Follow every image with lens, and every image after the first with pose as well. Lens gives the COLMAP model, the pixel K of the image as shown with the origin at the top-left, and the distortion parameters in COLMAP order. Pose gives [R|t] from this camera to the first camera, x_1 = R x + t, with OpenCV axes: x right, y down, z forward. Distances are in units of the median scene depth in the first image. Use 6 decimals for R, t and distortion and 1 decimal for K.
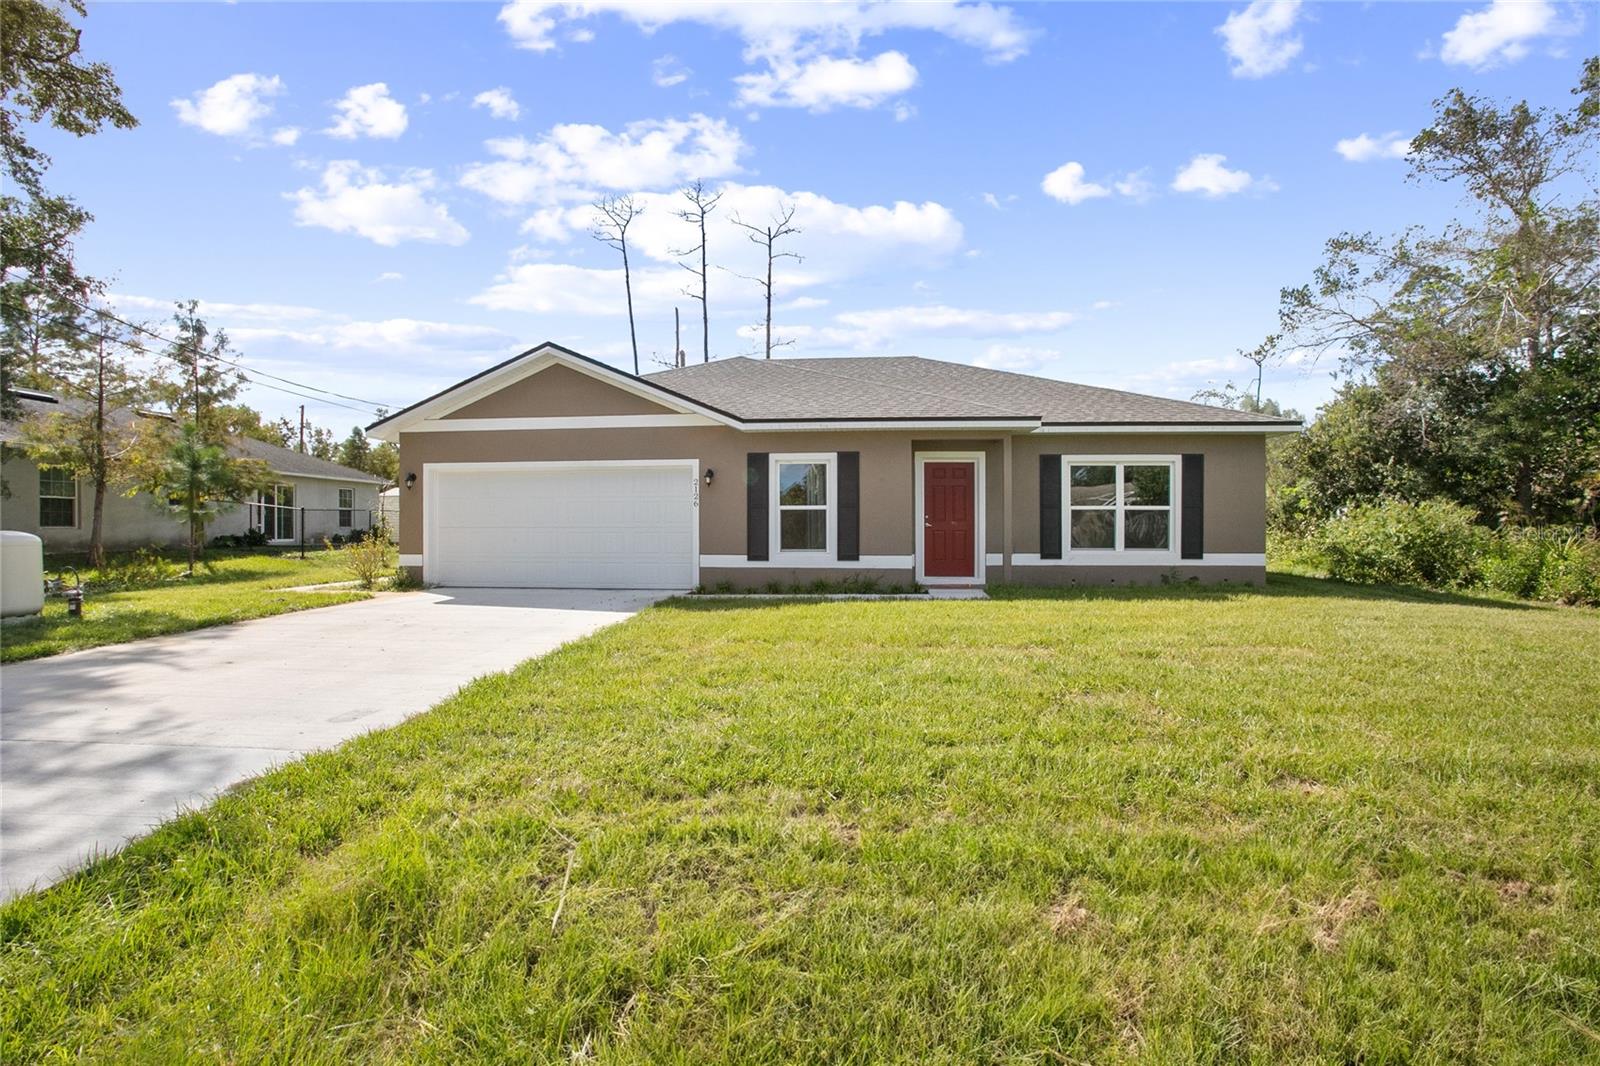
lens RADIAL K [[781.2, 0, 801.3], [0, 781.2, 527.4], [0, 0, 1]] dist [-0.020404, 0.001349]
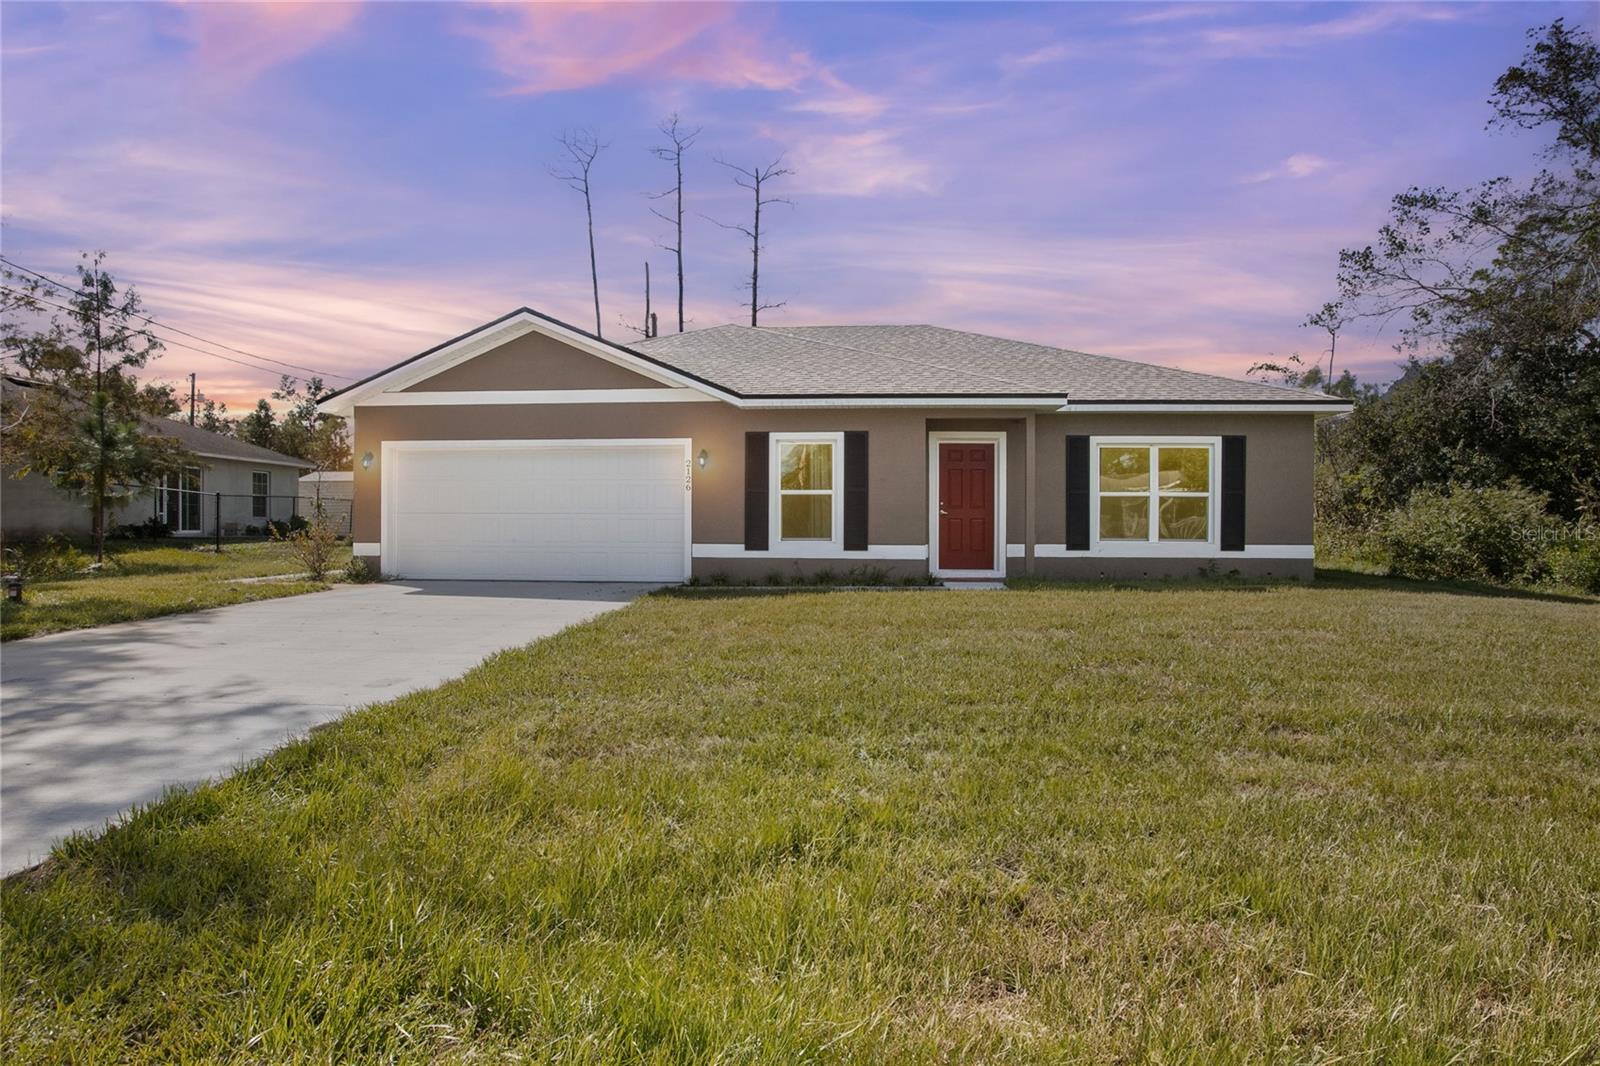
lens RADIAL K [[944.5, 0, 800.0], [0, 944.5, 533.0], [0, 0, 1]] dist [0.002120, 0.000365]
pose [[0.999881, 0.004497, 0.014776, -0.020914], [-0.004608, 0.999961, 0.007476, 0.013683], [-0.014741, -0.007543, 0.999863, -0.099180]]
